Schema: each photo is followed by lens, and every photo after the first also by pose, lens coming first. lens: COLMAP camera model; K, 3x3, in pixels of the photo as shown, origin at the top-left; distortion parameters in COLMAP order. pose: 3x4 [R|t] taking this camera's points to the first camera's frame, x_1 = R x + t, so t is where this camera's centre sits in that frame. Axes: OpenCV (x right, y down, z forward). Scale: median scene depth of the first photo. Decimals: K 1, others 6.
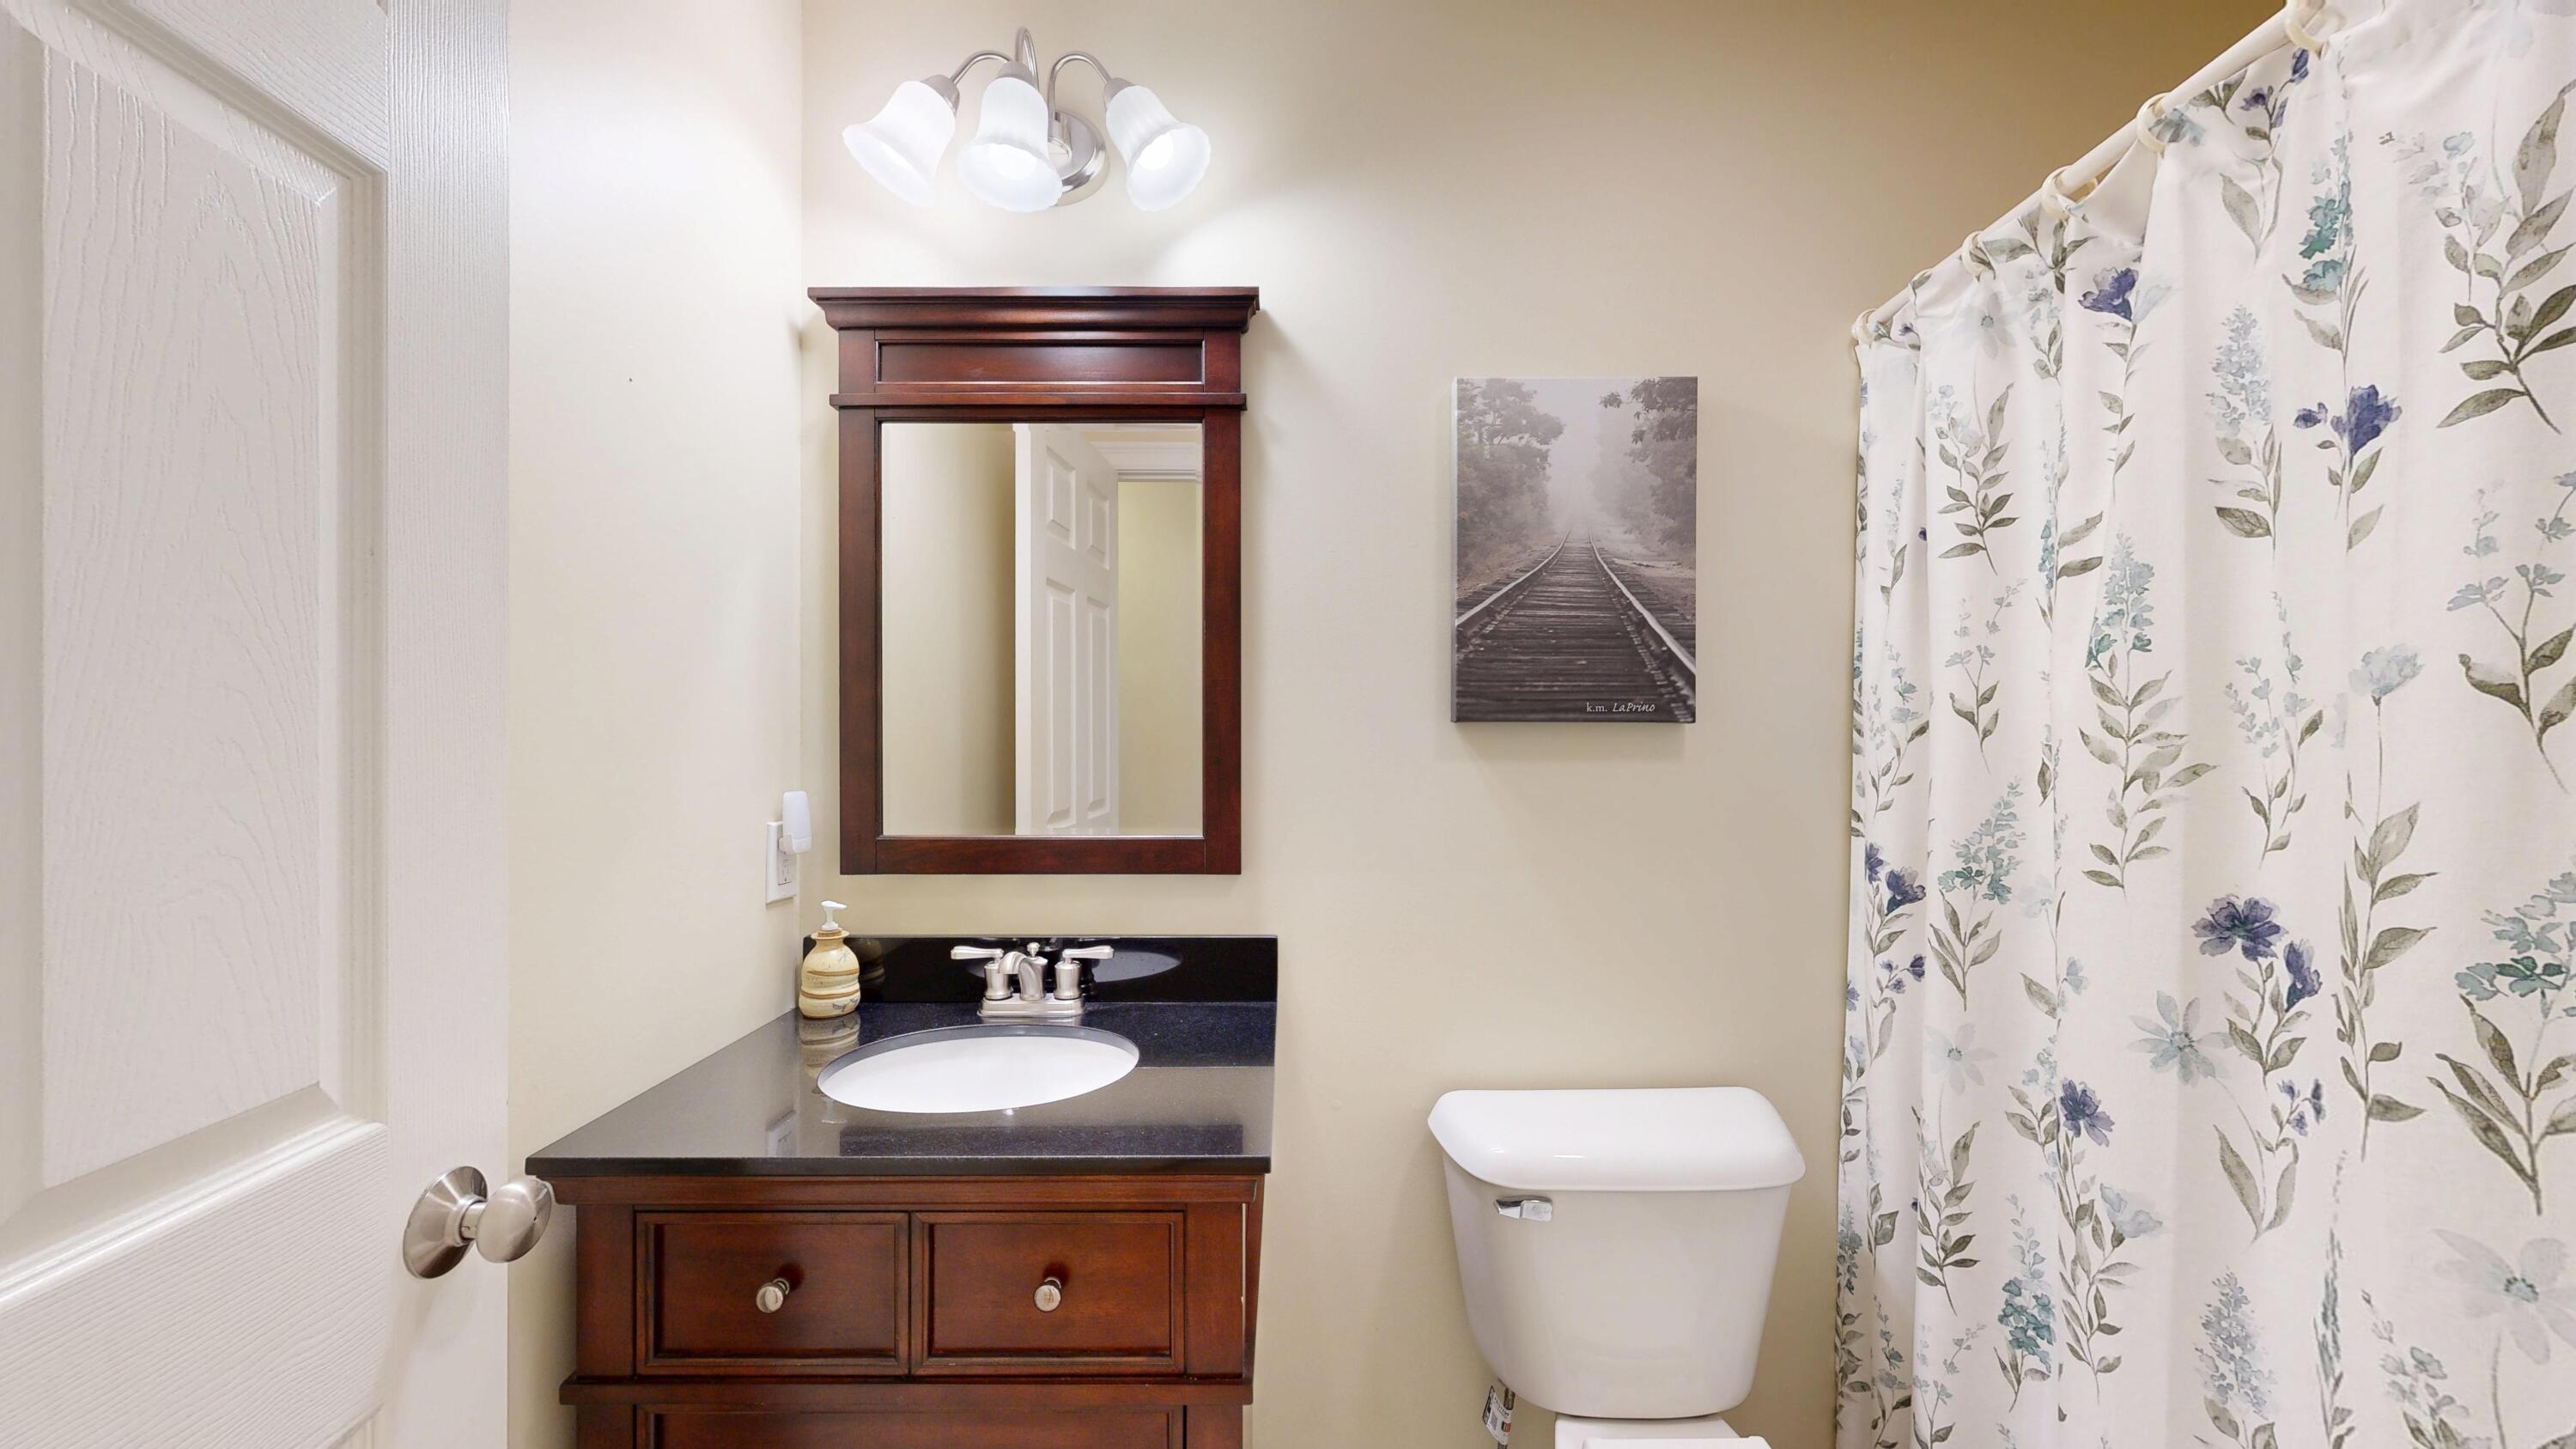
lens RADIAL K [[1071.4, 0, 1288.9], [0, 1071.4, 728.2], [0, 0, 1]] dist [0.000725, 0.000002]
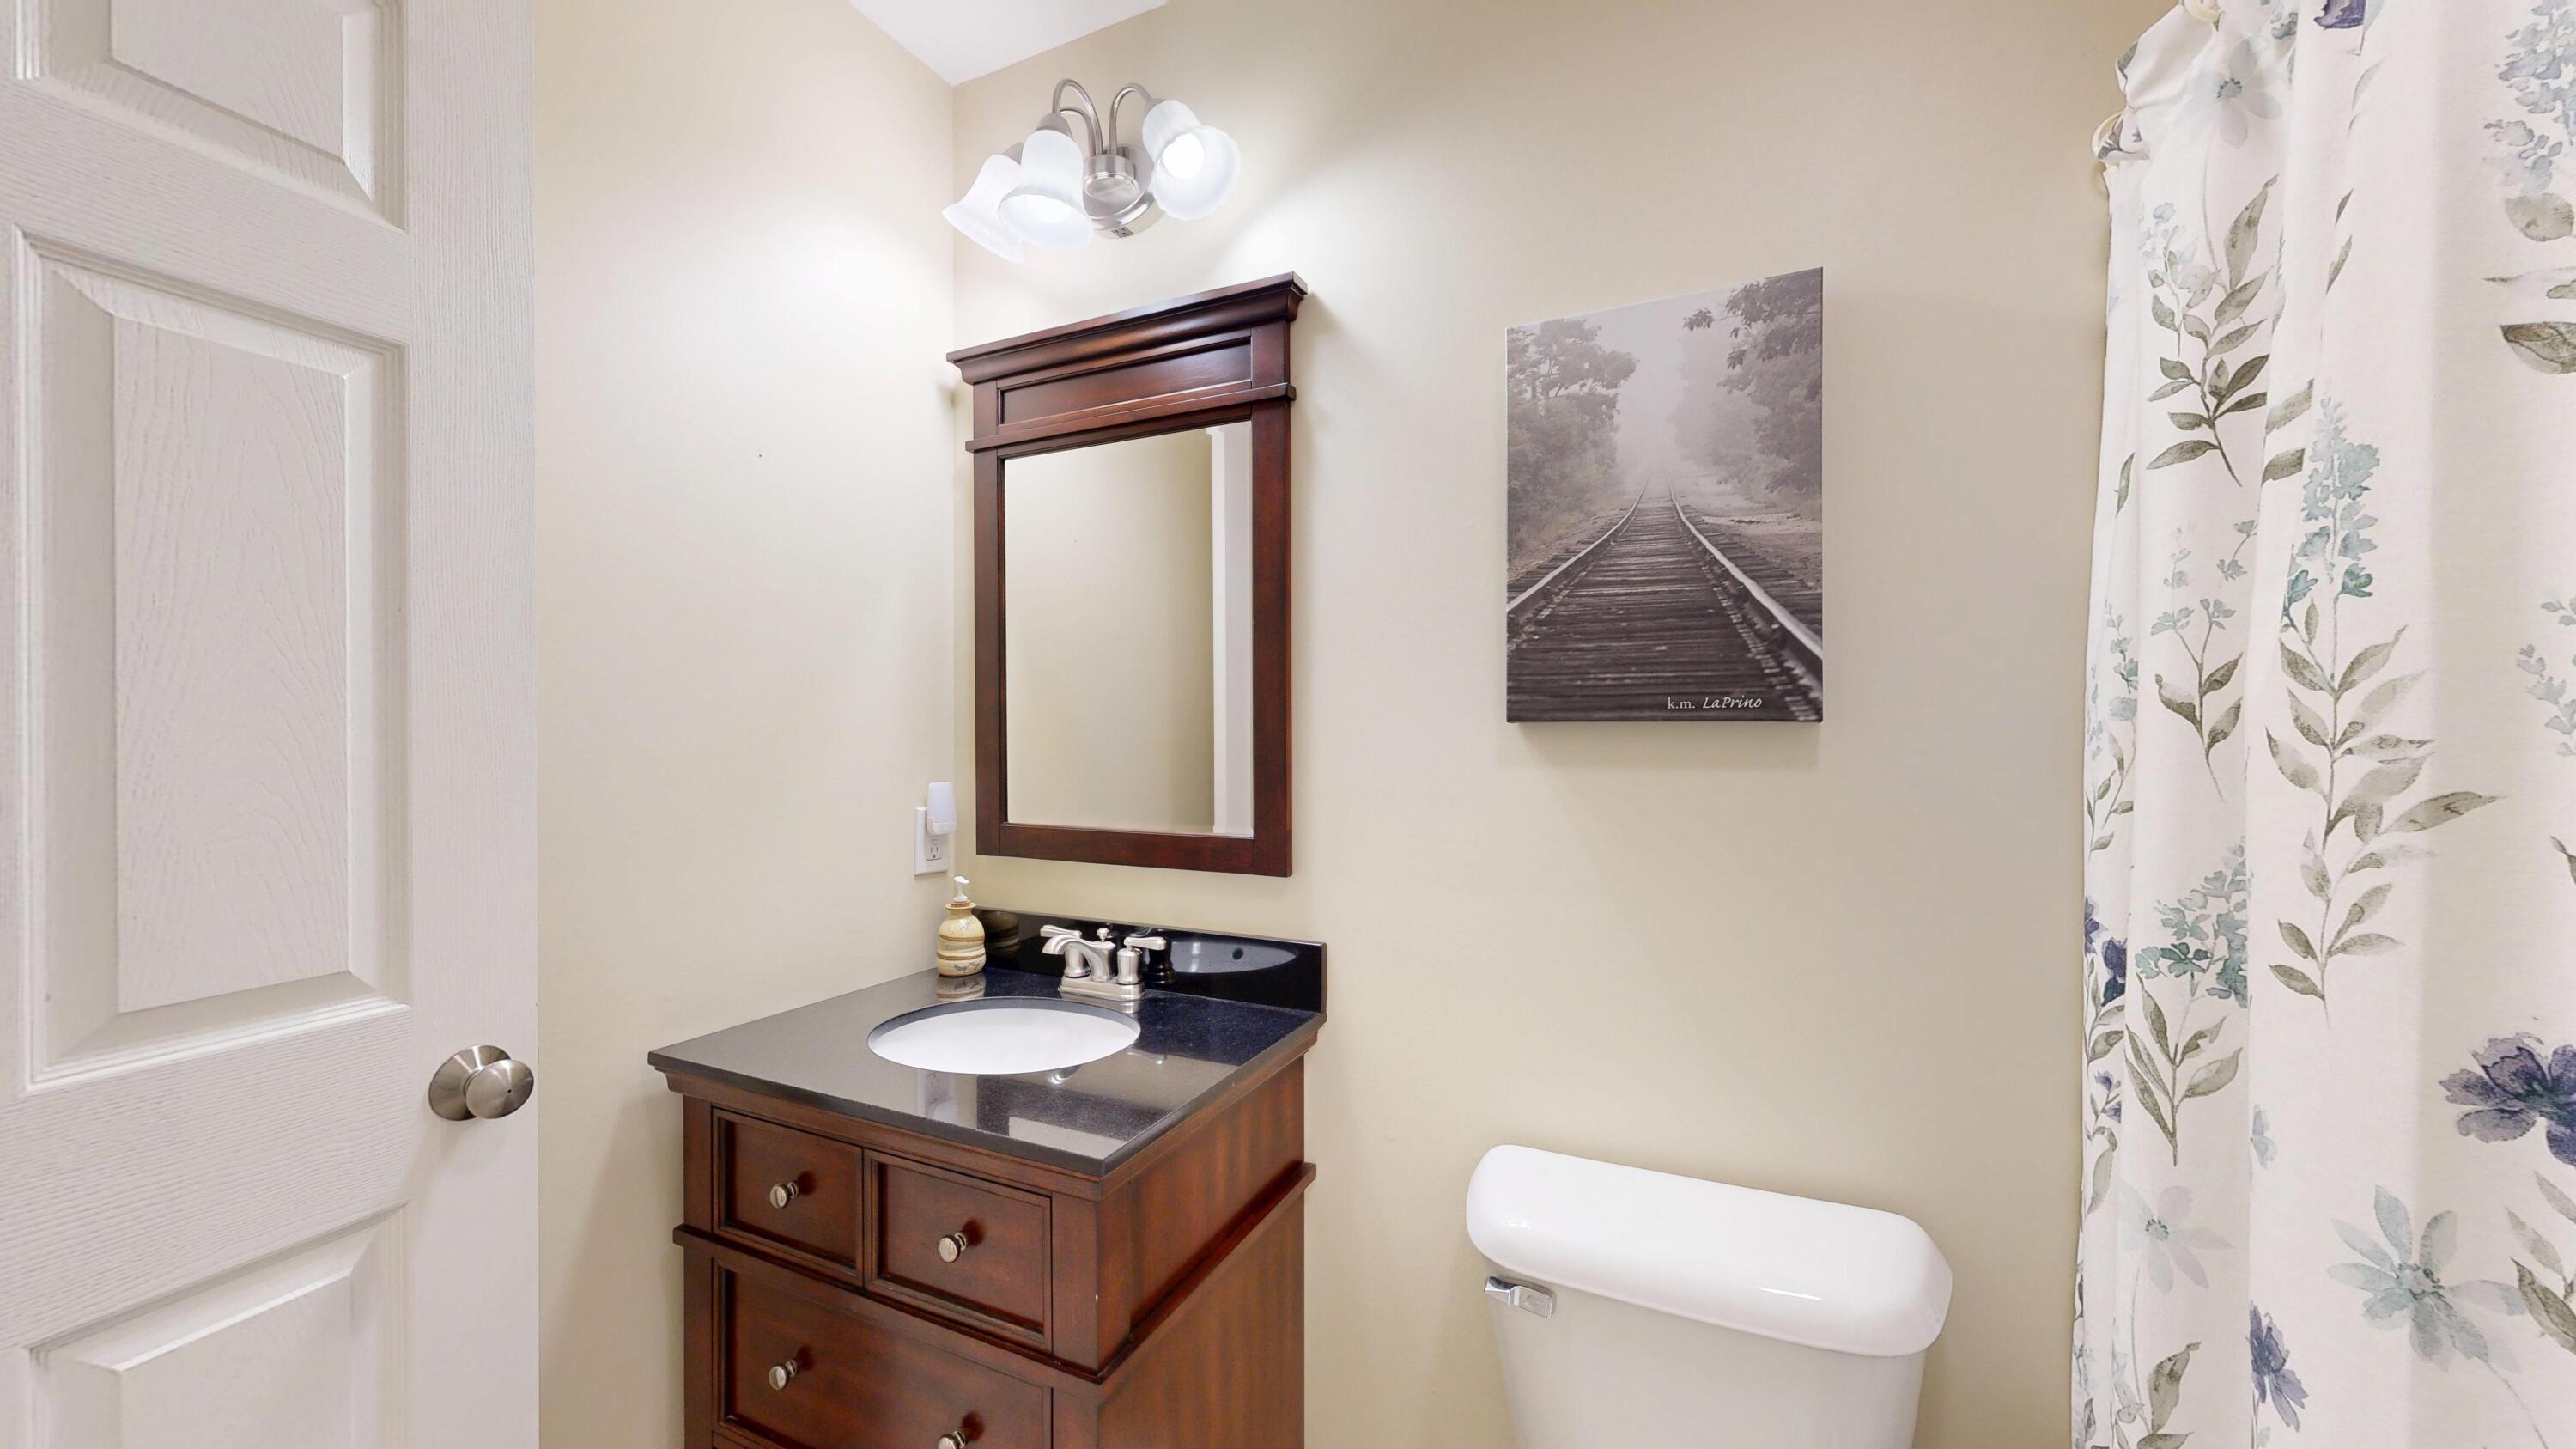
lens RADIAL K [[1058.4, 0, 1287.8], [0, 1058.4, 729.9], [0, 0, 1]] dist [0.013144, -0.004168]
pose [[0.873757, 0.001064, -0.486362, 0.436432], [-0.000771, 0.999999, 0.000802, 0.000624], [0.486362, -0.000326, 0.873757, 0.161908]]
